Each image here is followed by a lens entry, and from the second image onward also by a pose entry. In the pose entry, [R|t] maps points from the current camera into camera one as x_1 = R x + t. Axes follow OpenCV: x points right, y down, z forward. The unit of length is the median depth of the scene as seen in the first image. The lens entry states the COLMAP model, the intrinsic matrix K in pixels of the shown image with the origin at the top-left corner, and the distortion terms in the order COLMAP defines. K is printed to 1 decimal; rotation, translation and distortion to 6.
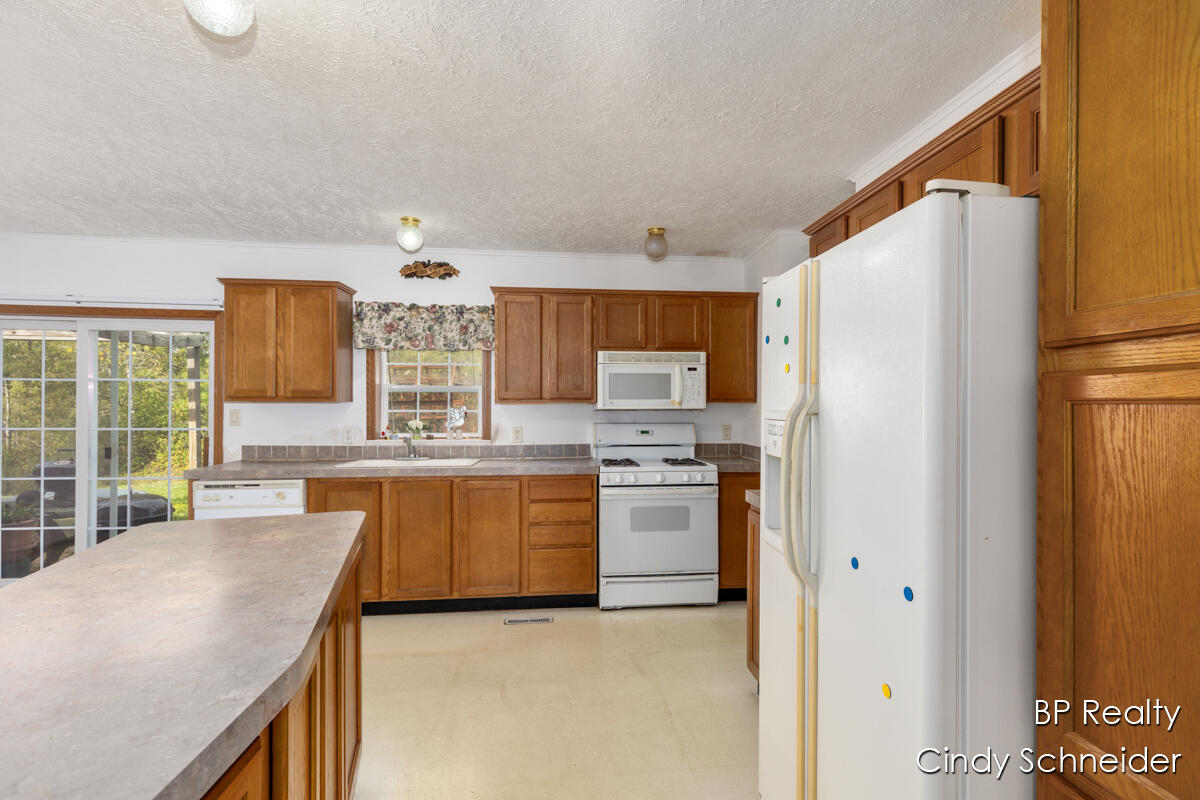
lens RADIAL K [[549.9, 0, 614.5], [0, 549.9, 397.6], [0, 0, 1]] dist [0.000604, 0.000047]
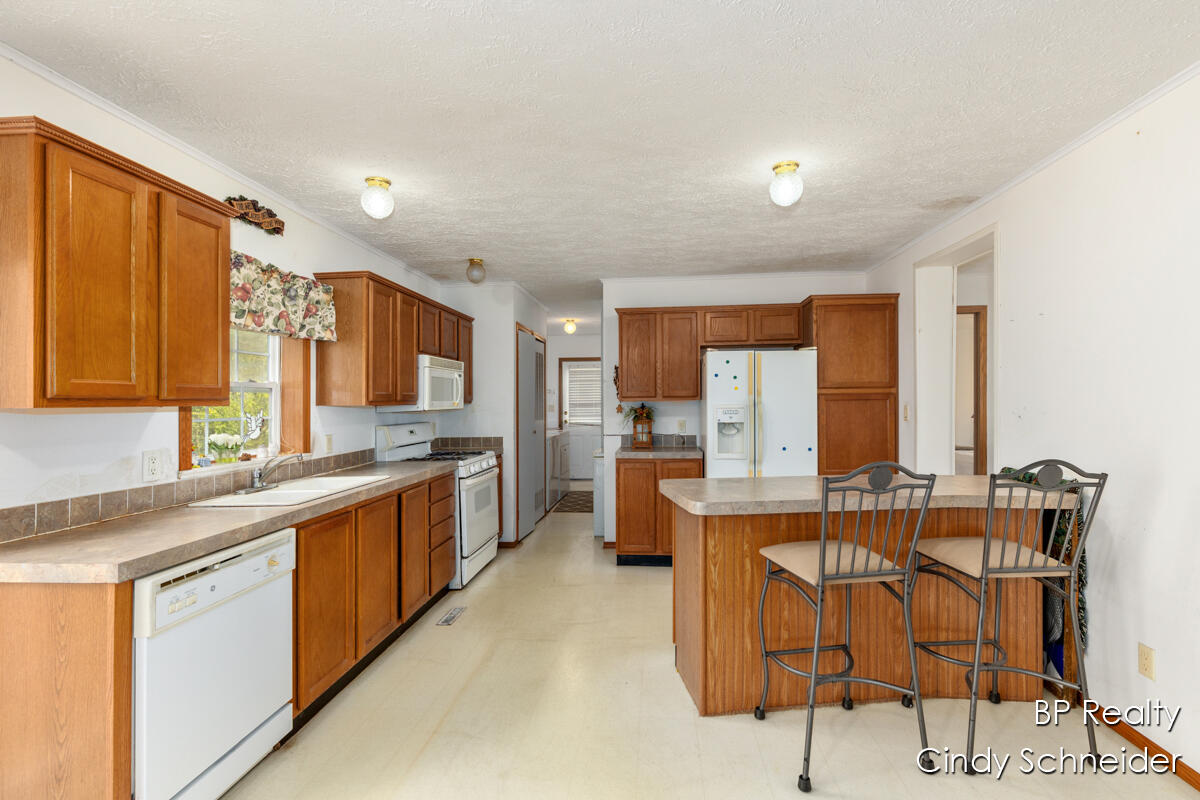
lens RADIAL K [[549.9, 0, 614.5], [0, 549.9, 397.6], [0, 0, 1]] dist [0.000604, 0.000047]
pose [[0.187500, 0.002989, 0.982260, -0.967615], [-0.003019, 0.999992, -0.002467, -0.001953], [-0.982260, -0.002503, 0.187508, 0.442477]]
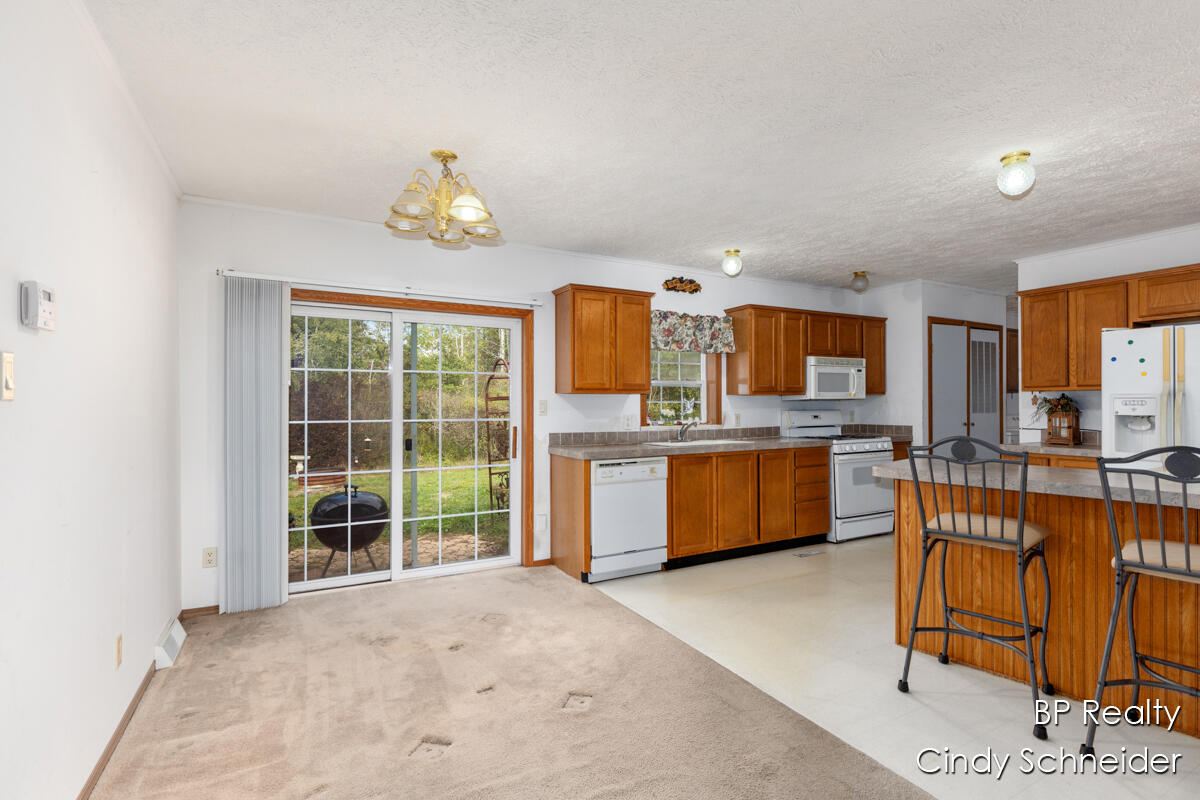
lens RADIAL K [[570.4, 0, 600.0], [0, 570.4, 396.8], [0, 0, 1]] dist [-0.000502, -0.000407]
pose [[0.927635, -0.001235, 0.373485, -1.013082], [-0.000104, 0.999994, 0.003564, 0.010042], [-0.373487, -0.003345, 0.927629, -0.103680]]
